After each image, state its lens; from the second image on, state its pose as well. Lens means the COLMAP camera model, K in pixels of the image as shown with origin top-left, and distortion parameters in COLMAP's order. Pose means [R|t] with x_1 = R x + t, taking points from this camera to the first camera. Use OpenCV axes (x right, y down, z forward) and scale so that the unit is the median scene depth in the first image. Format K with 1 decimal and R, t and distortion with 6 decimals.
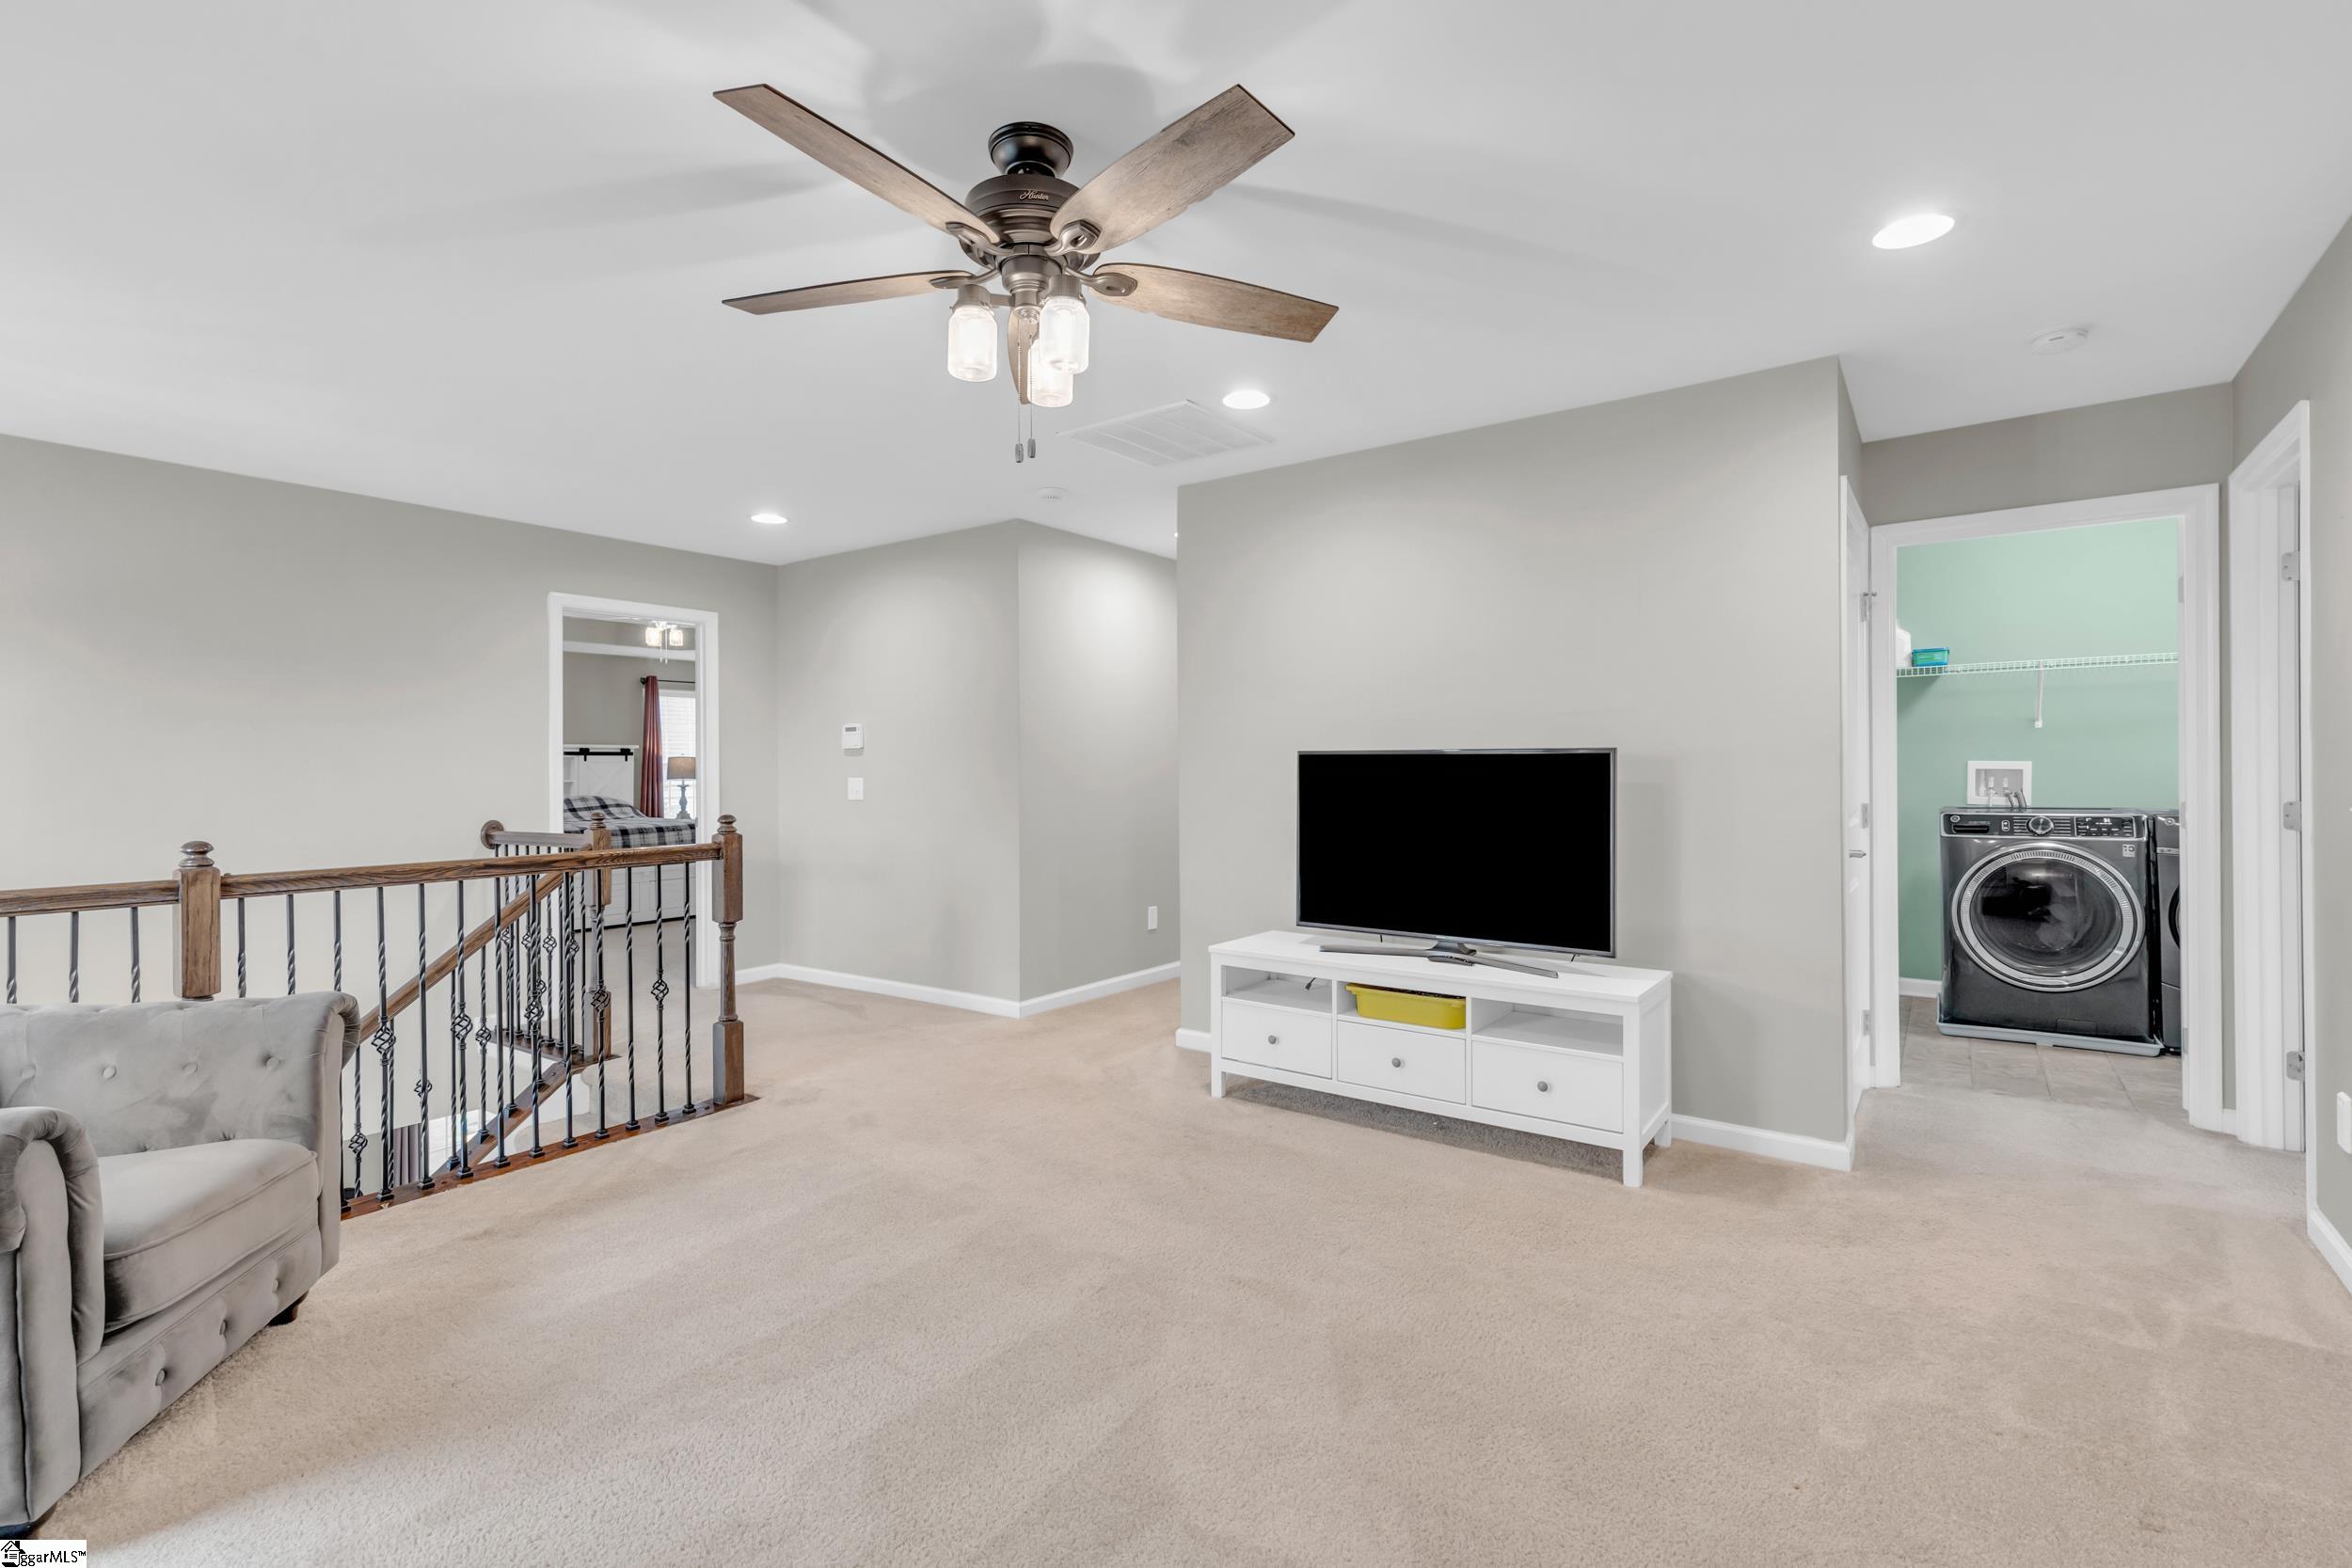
lens RADIAL K [[1073.3, 0, 1170.5], [0, 1073.3, 771.2], [0, 0, 1]] dist [-0.000561, -0.000252]
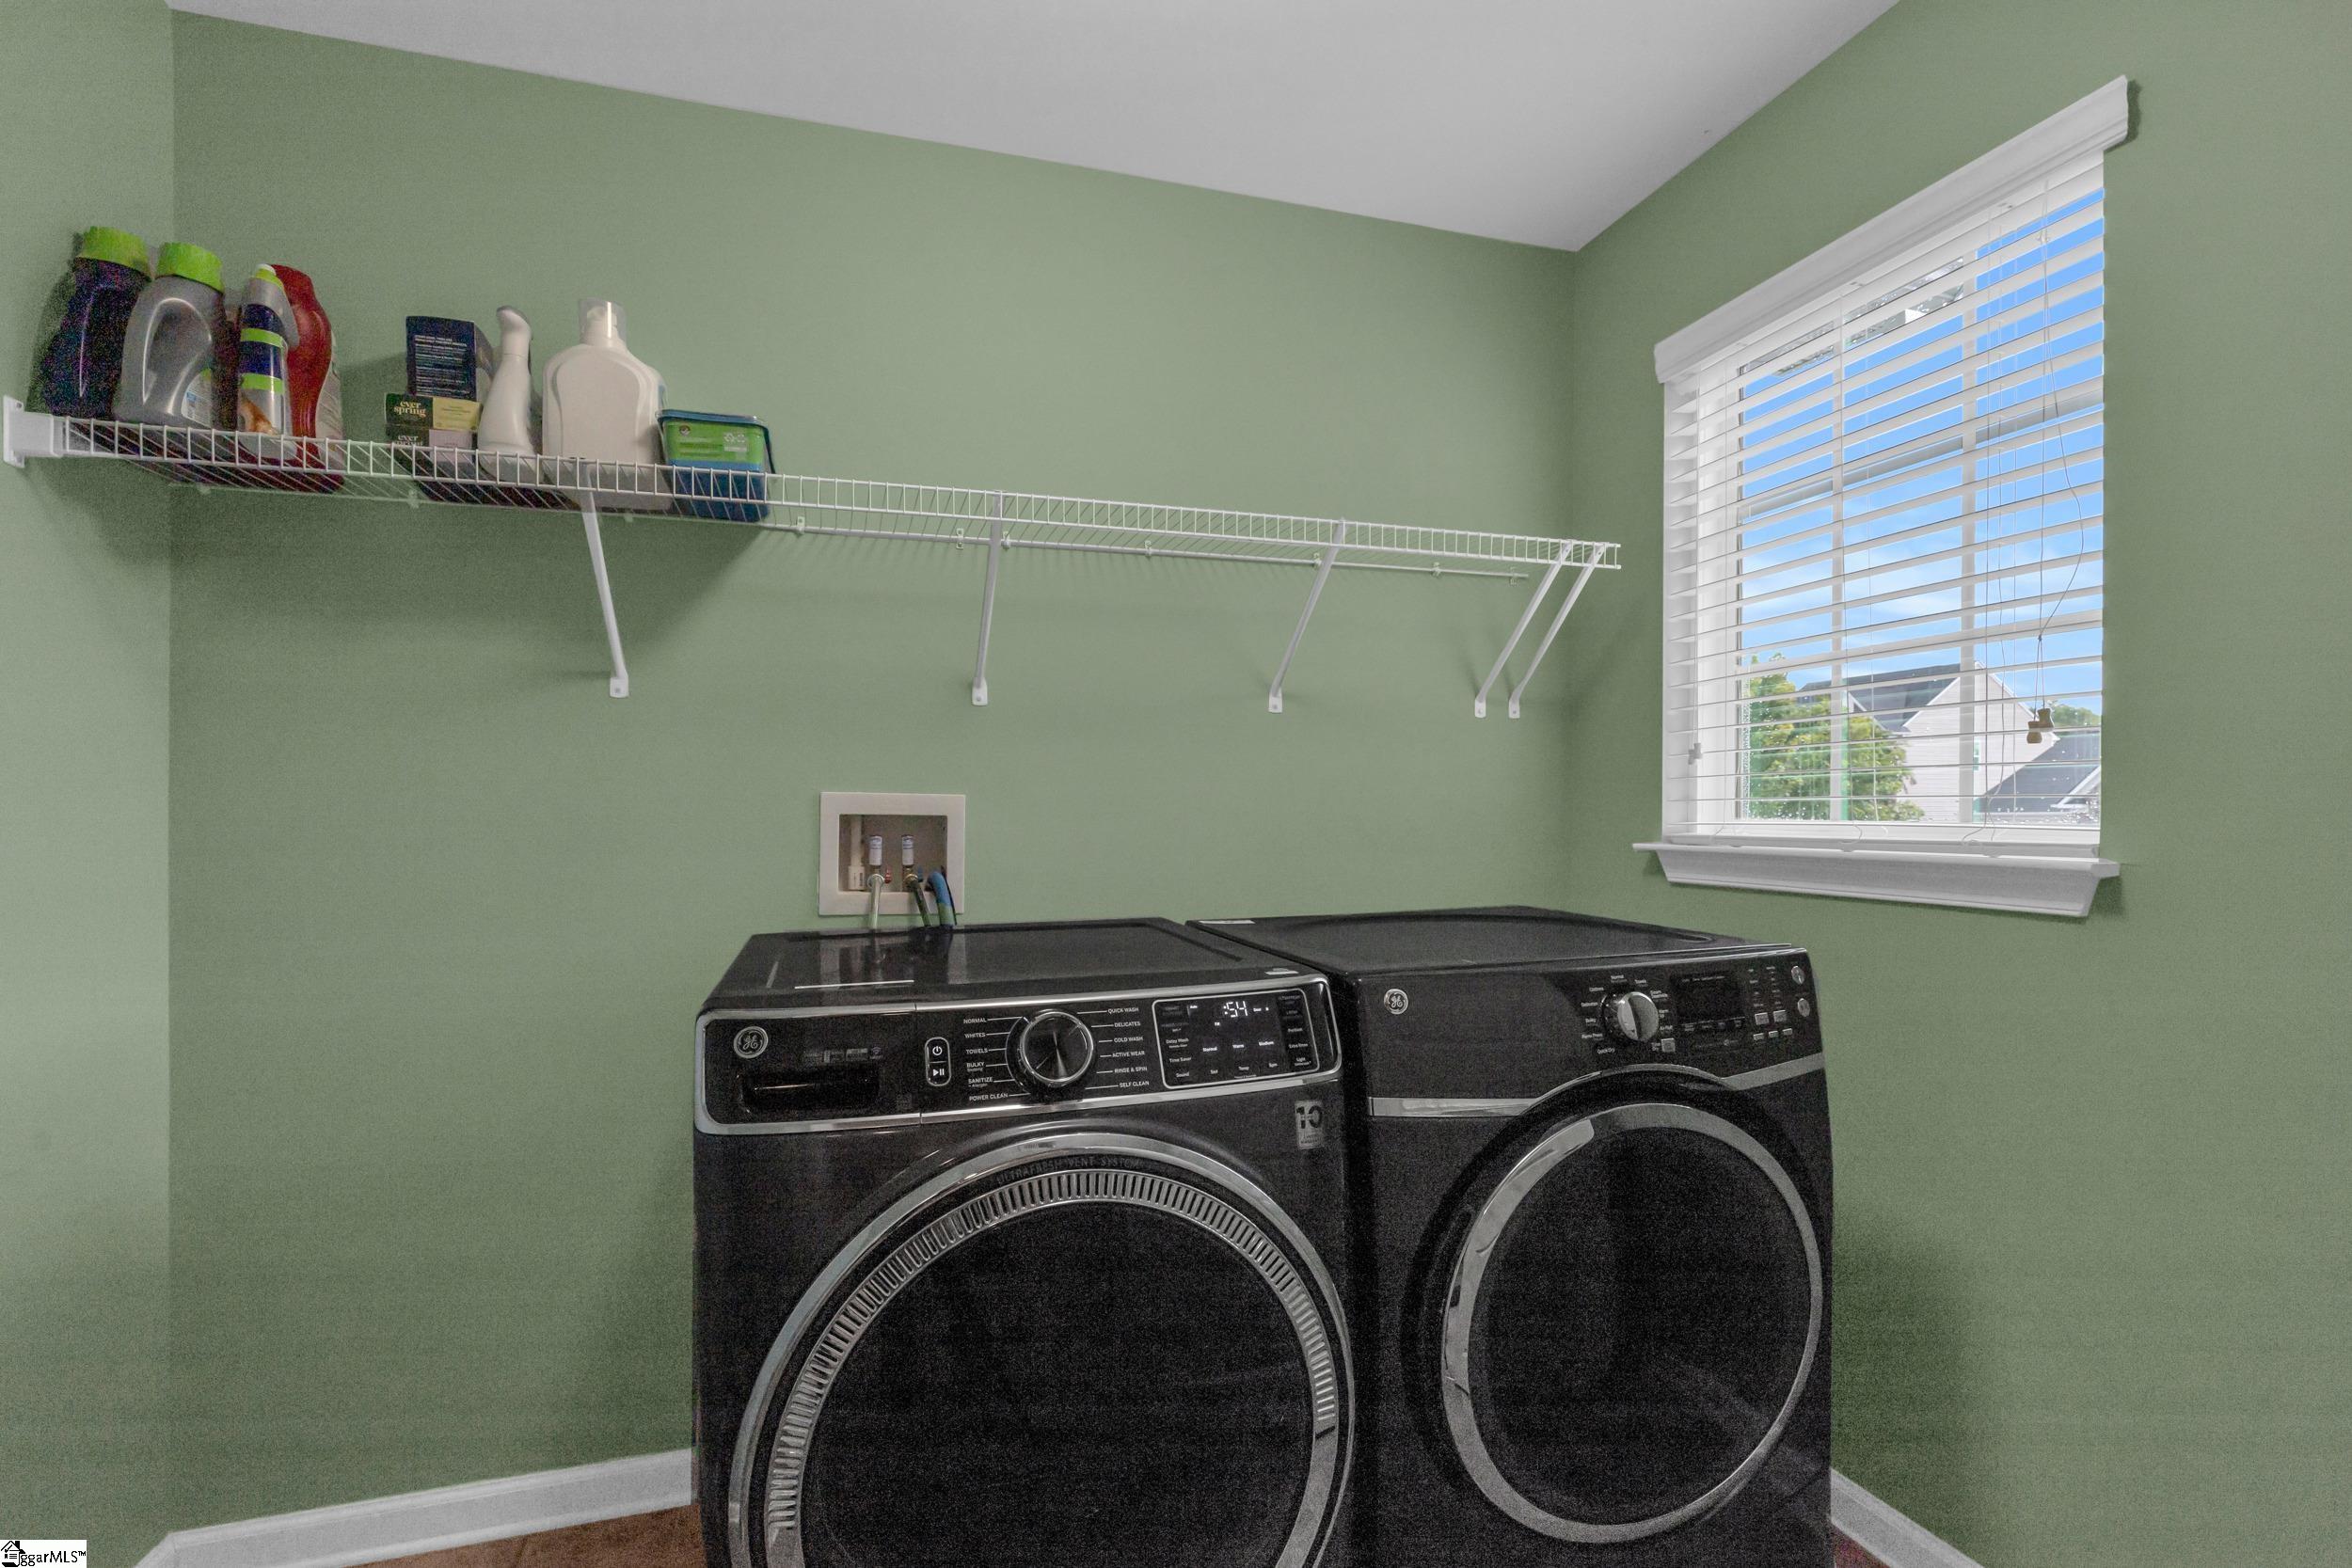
lens RADIAL K [[1083.9, 0, 1173.9], [0, 1083.9, 794.8], [0, 0, 1]] dist [-0.001987, -0.000043]
pose [[0.595325, 0.012898, 0.803381, 0.603514], [-0.000359, 0.999875, -0.015786, -0.003287], [-0.803485, 0.009110, 0.595256, 0.797621]]
